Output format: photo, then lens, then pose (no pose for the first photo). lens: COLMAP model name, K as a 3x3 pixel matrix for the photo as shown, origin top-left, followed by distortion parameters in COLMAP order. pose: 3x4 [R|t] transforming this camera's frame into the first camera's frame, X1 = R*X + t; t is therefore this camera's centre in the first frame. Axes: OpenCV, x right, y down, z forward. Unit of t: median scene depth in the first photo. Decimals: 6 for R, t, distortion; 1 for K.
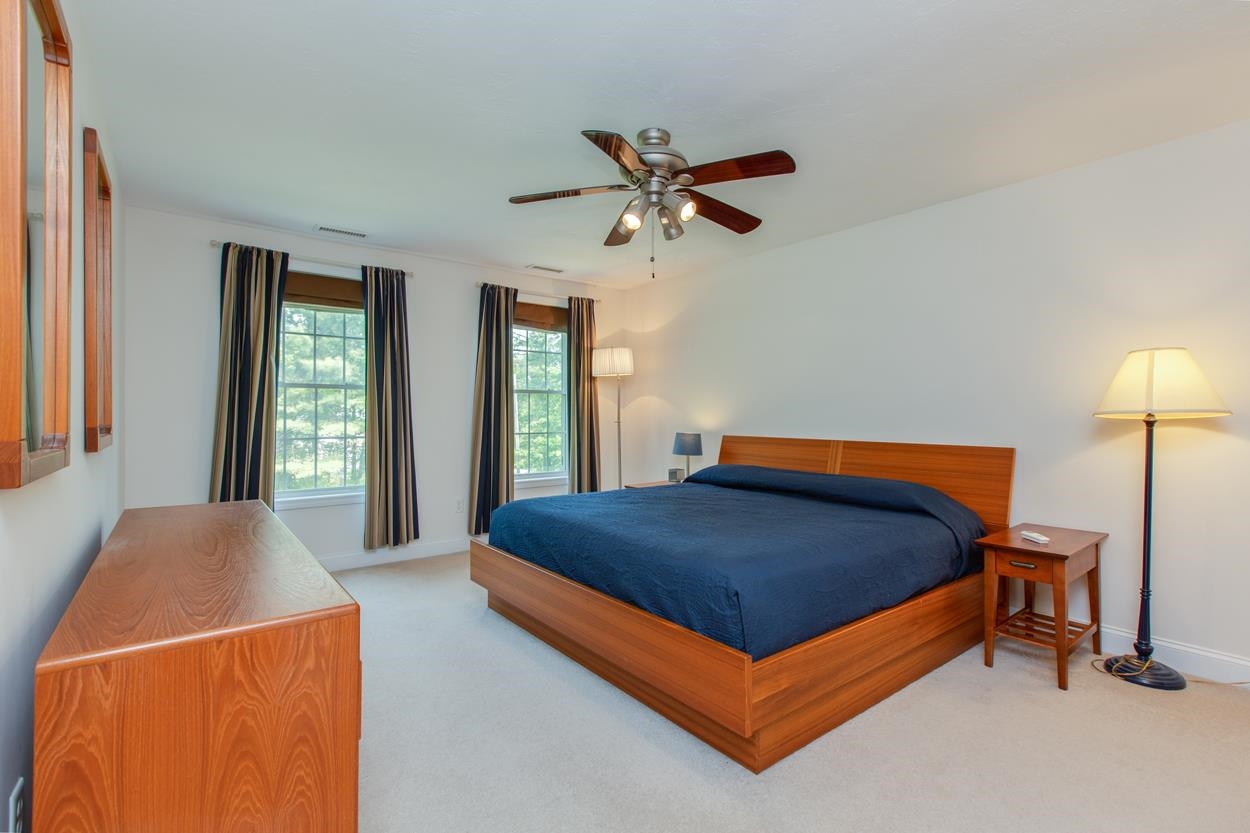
lens RADIAL K [[581.6, 0, 621.0], [0, 581.6, 411.9], [0, 0, 1]] dist [0.001320, 0.000431]
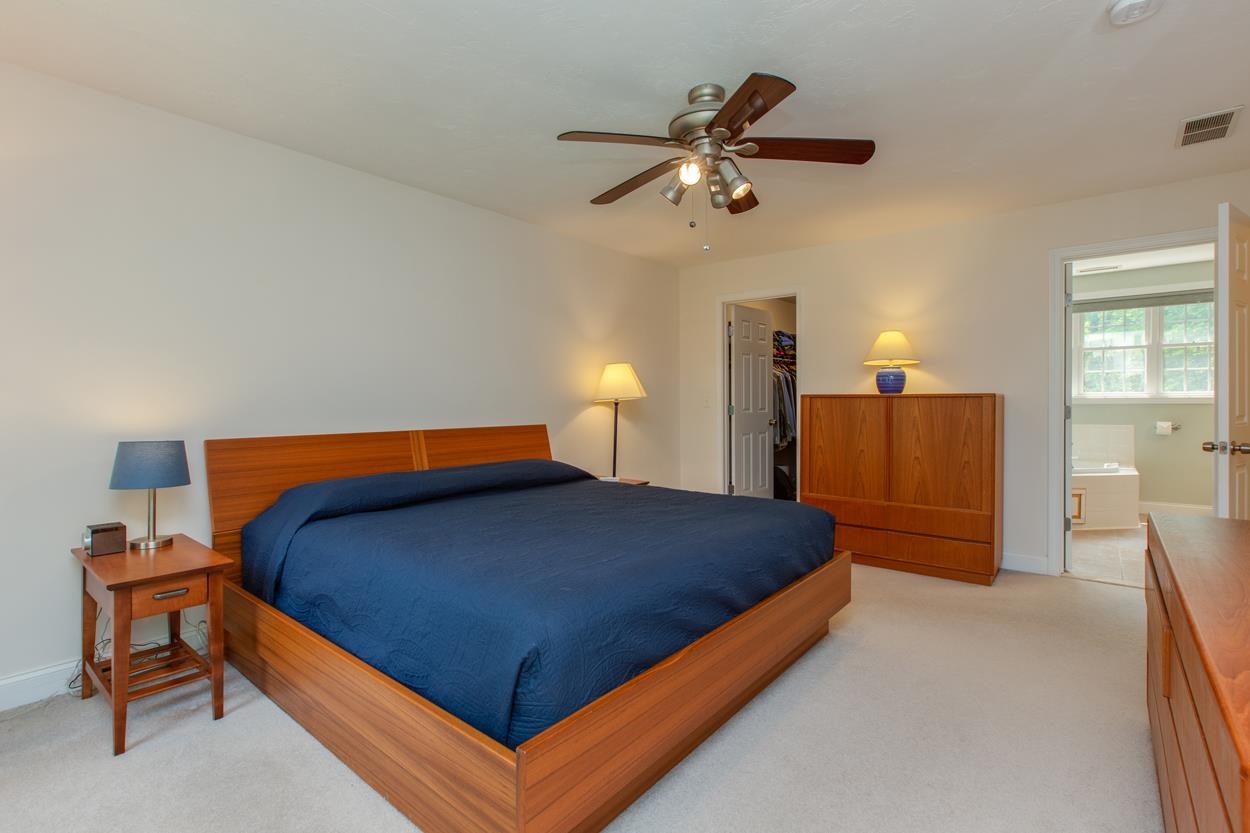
lens RADIAL K [[569.3, 0, 624.4], [0, 569.3, 413.0], [0, 0, 1]] dist [0.000420, 0.000425]
pose [[-0.224821, -0.021965, 0.974152, -0.521632], [0.006071, 0.999695, 0.023943, 0.004735], [-0.974381, 0.011297, -0.224619, 0.905916]]
